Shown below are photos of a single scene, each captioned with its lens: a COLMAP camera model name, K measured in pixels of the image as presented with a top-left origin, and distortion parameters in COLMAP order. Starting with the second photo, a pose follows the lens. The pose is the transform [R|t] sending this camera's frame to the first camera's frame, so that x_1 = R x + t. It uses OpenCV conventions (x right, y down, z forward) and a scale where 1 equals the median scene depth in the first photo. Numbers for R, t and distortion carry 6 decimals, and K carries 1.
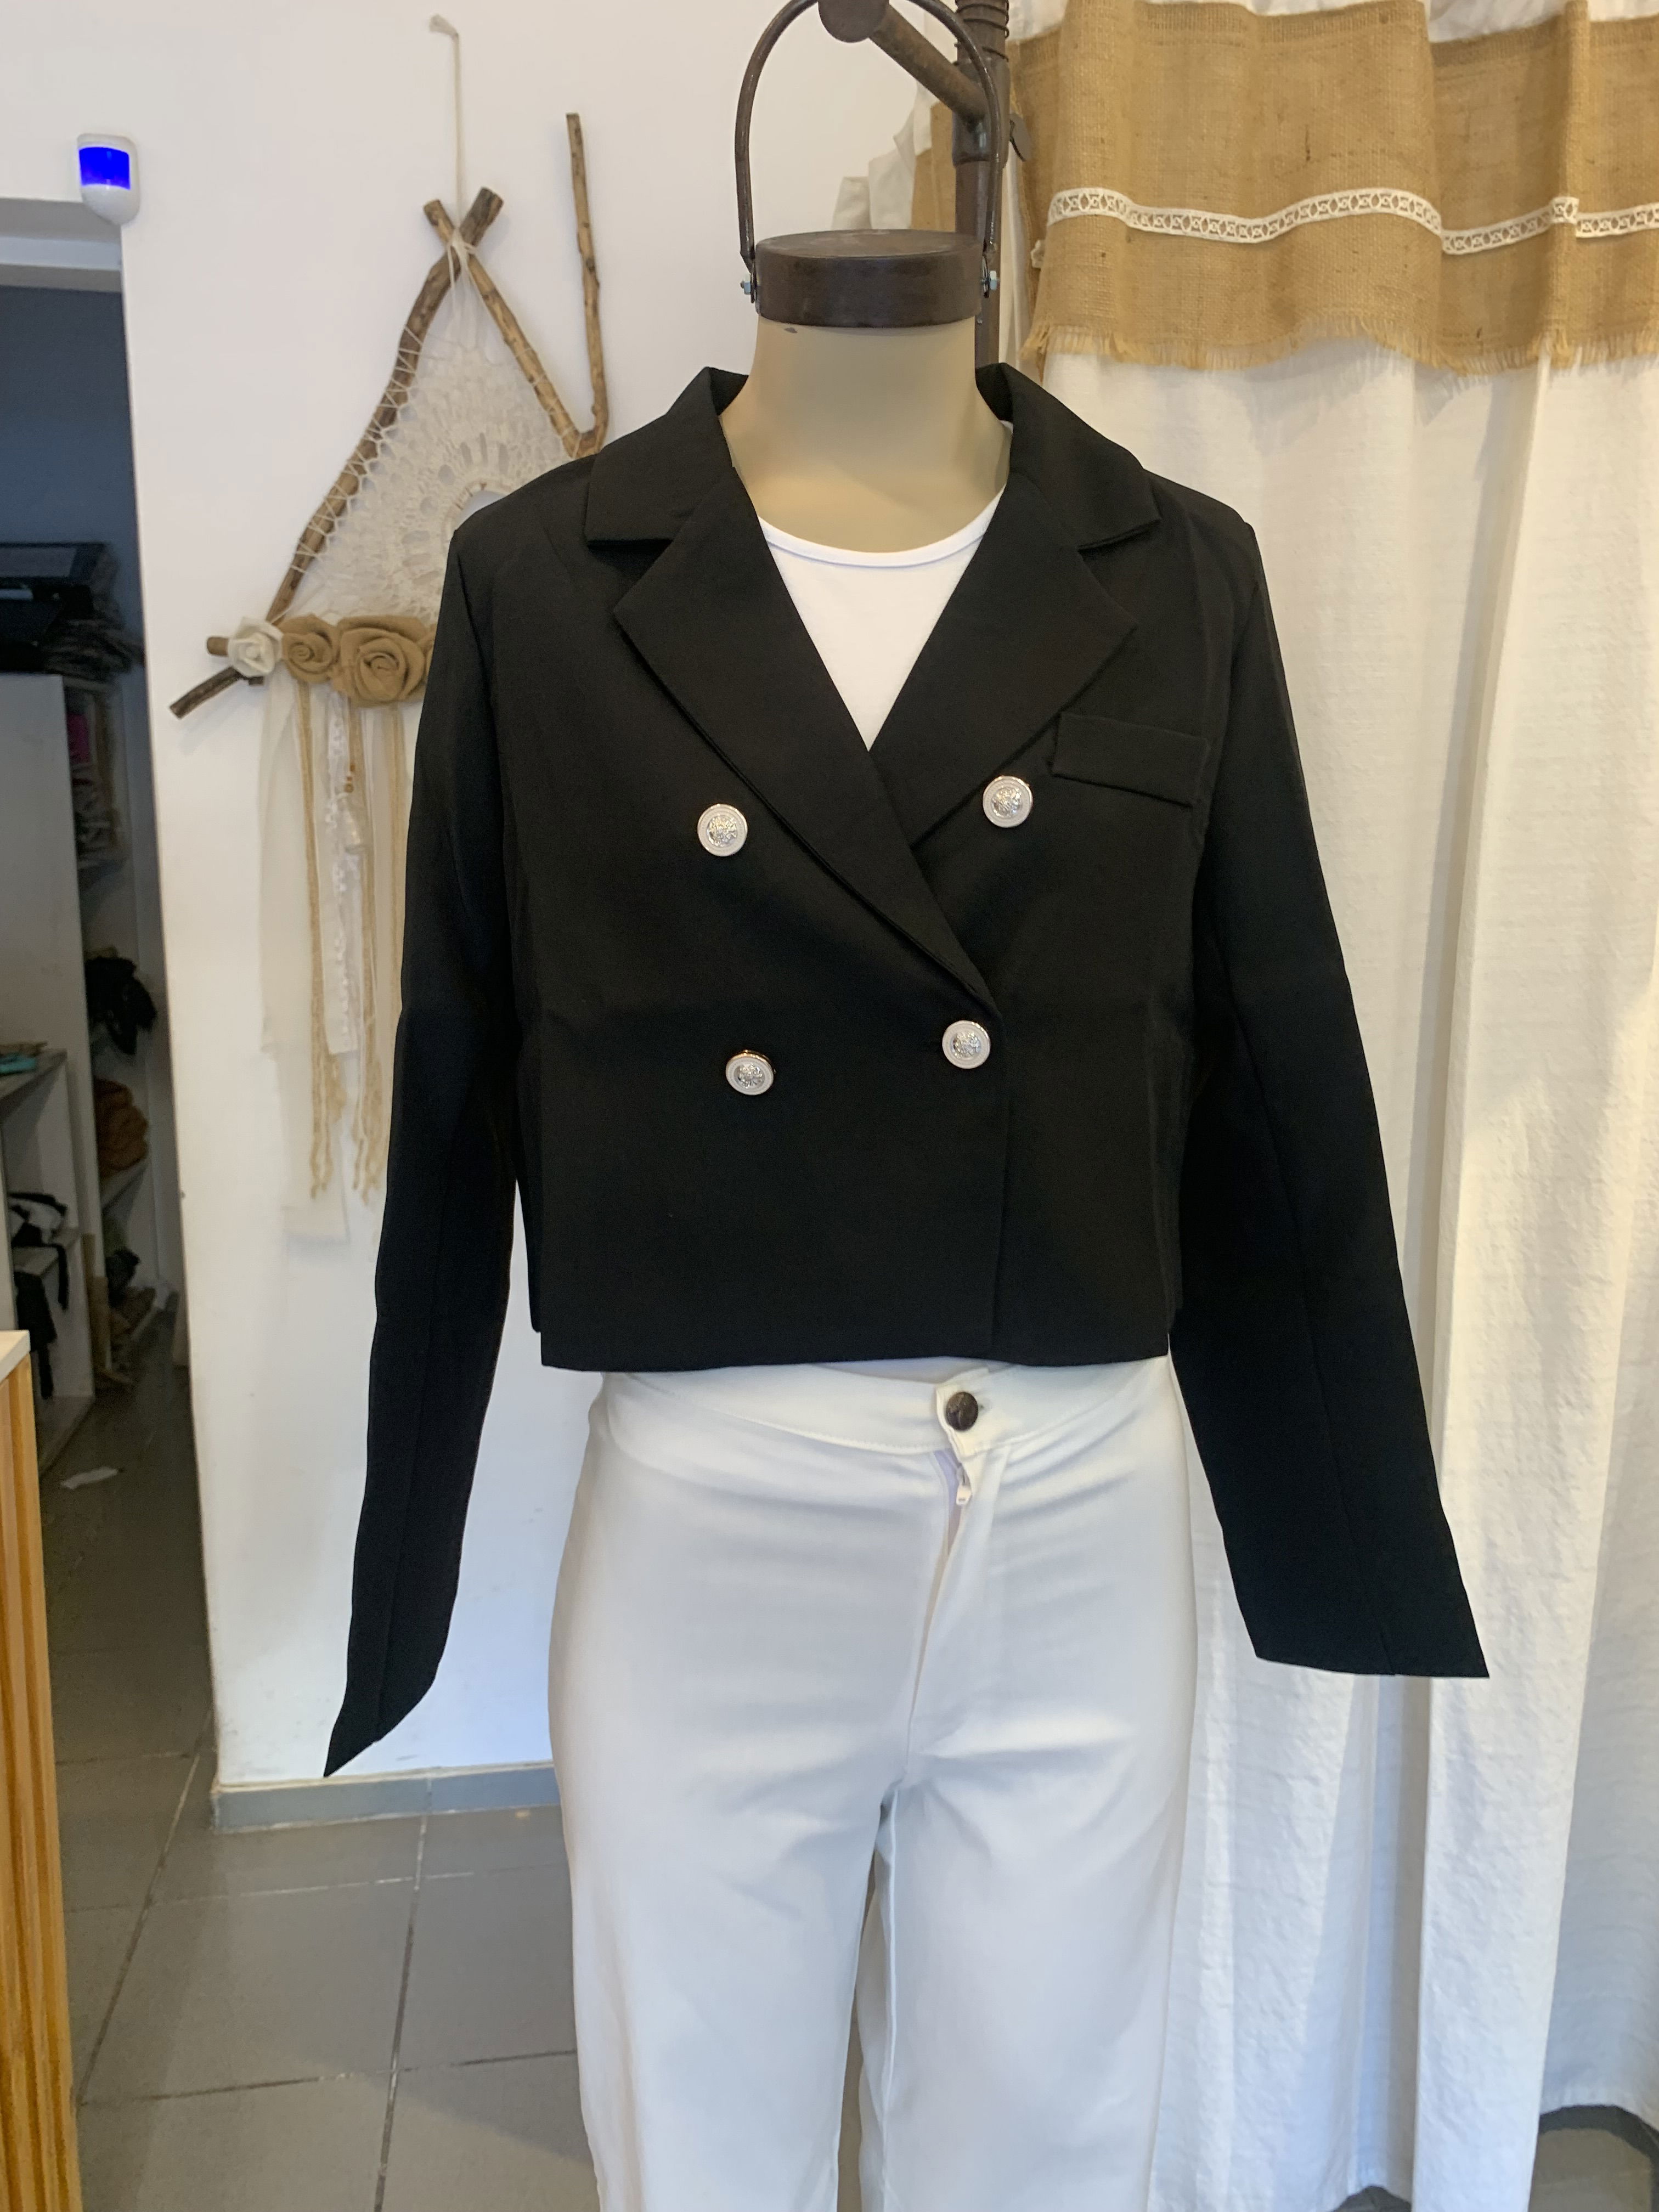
lens RADIAL K [[1706.6, 0, 829.7], [0, 1706.6, 1101.0], [0, 0, 1]] dist [0.009371, -0.002099]
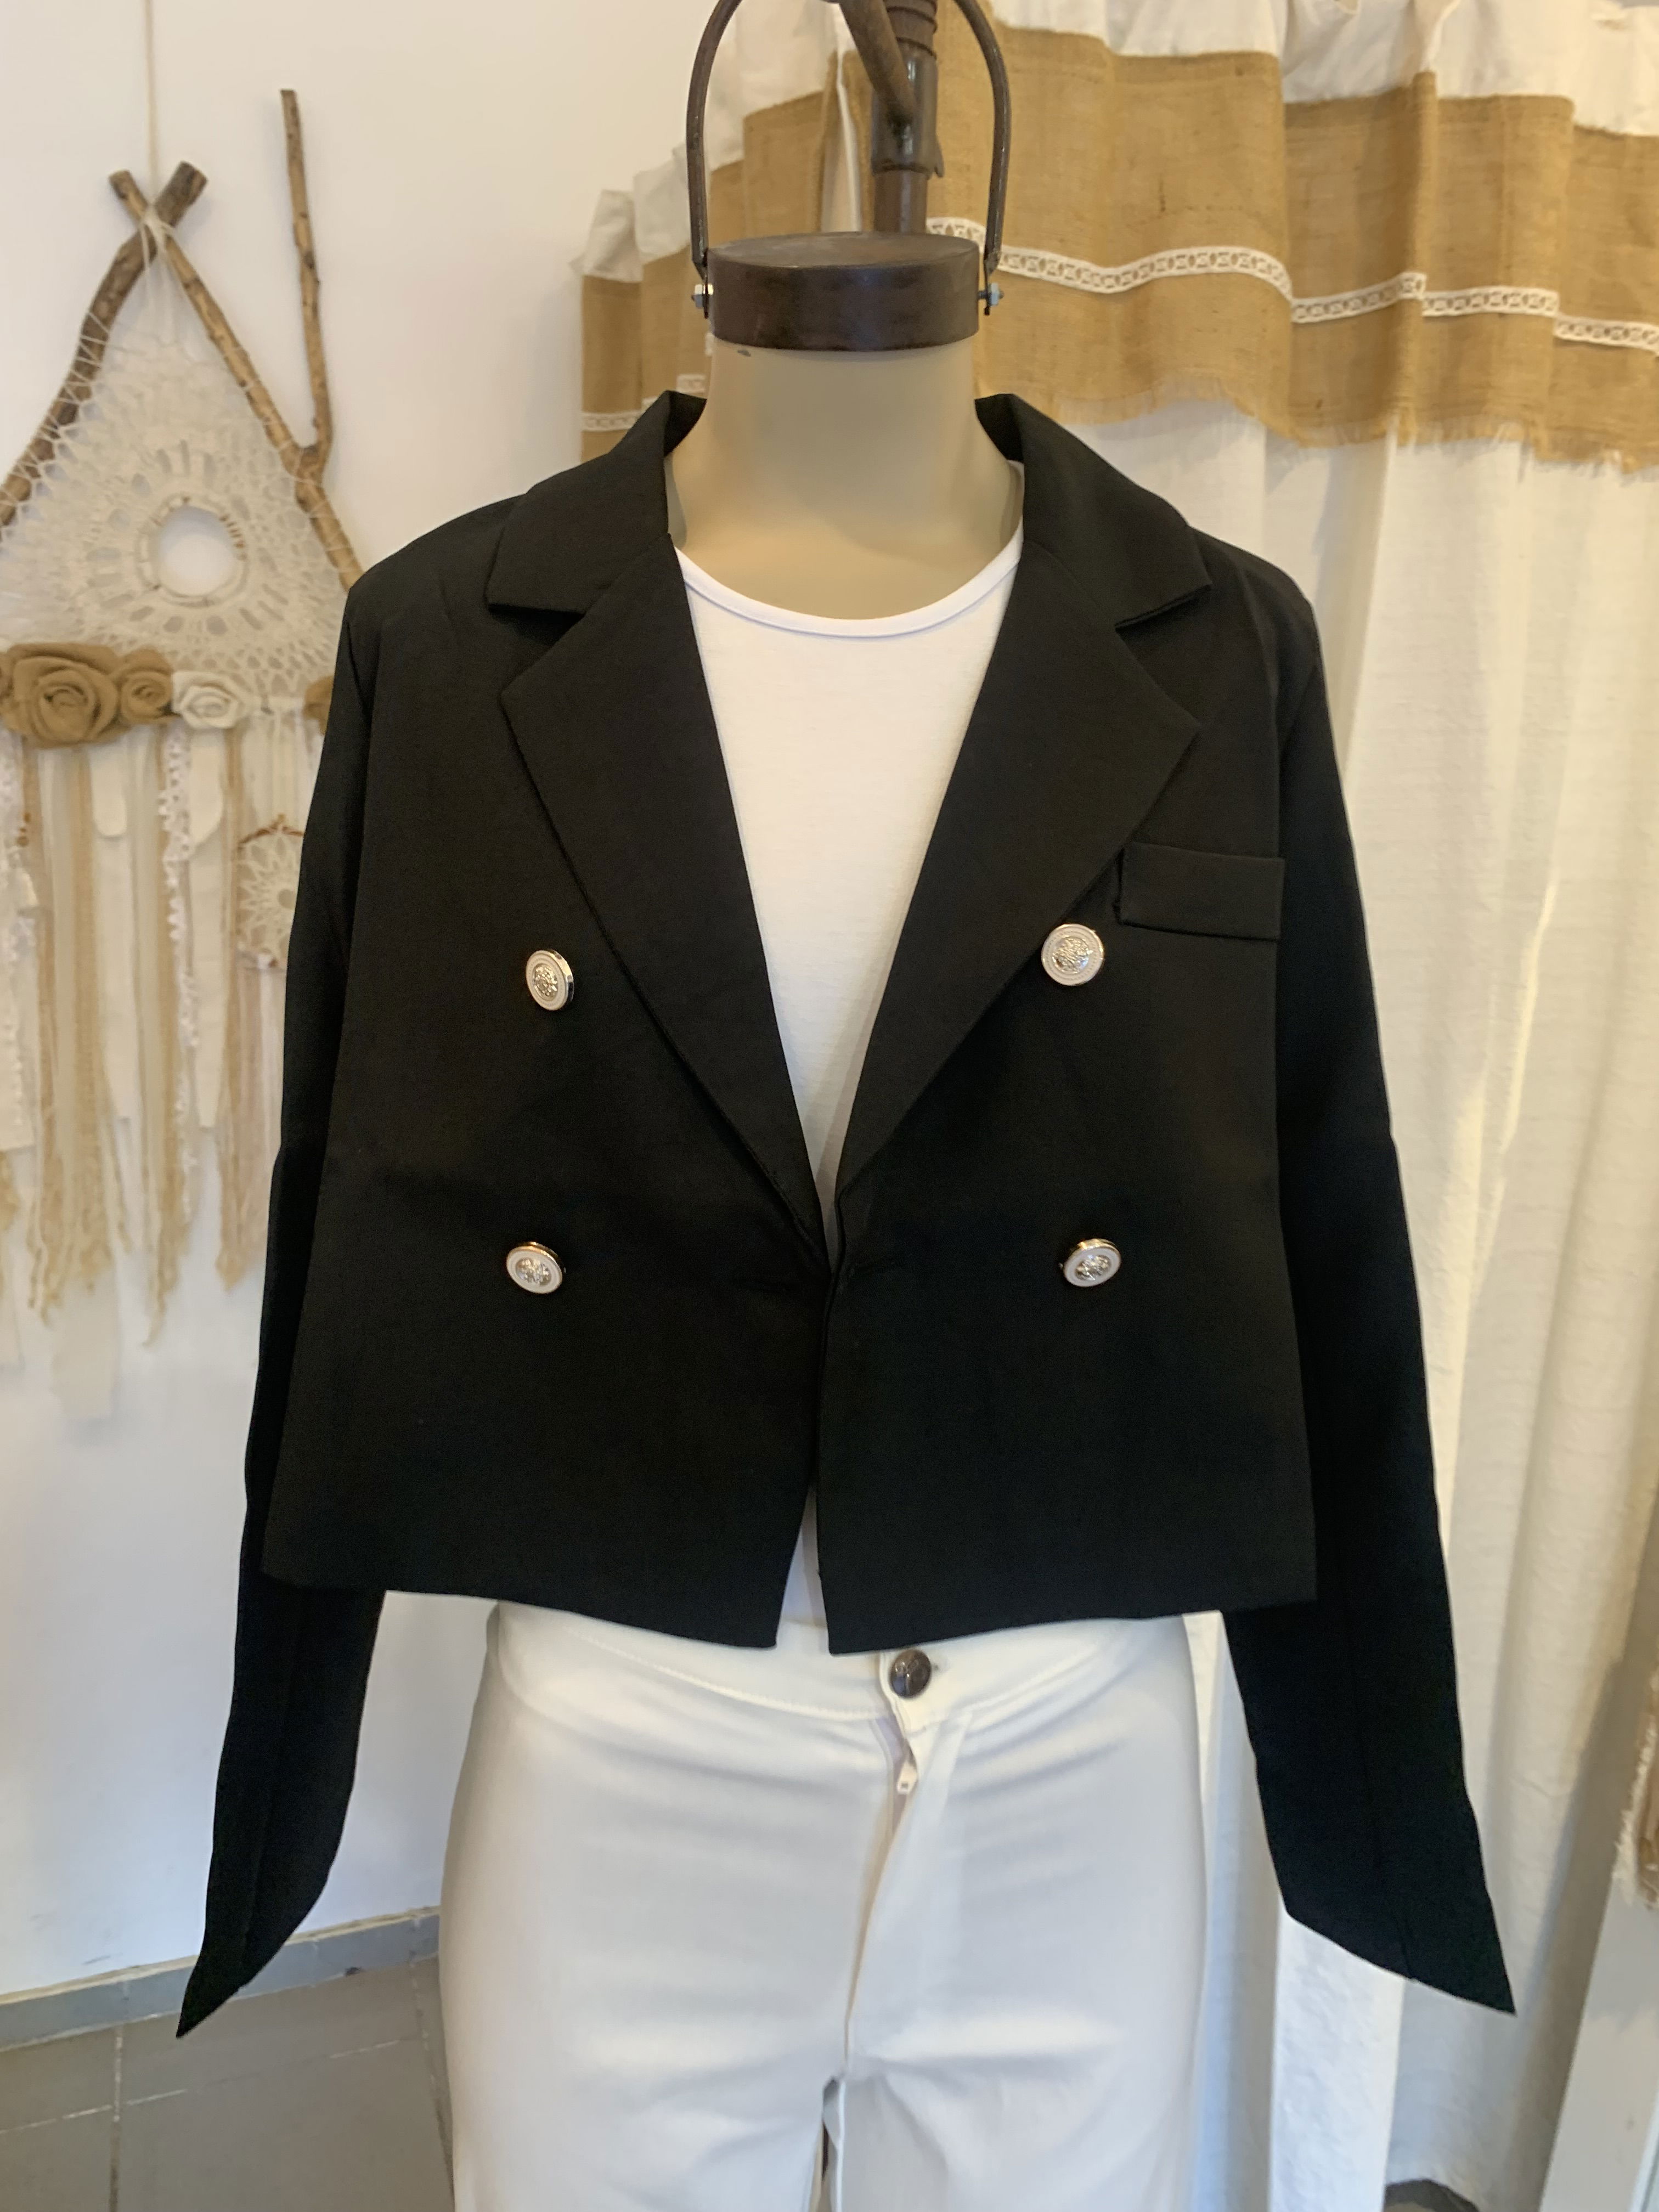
lens RADIAL K [[1706.6, 0, 829.7], [0, 1706.6, 1101.0], [0, 0, 1]] dist [0.009371, -0.002099]
pose [[0.977271, -0.018214, 0.211211, -0.105202], [0.022416, 0.999595, -0.017518, -0.043668], [-0.210806, 0.021854, 0.977283, 0.120623]]
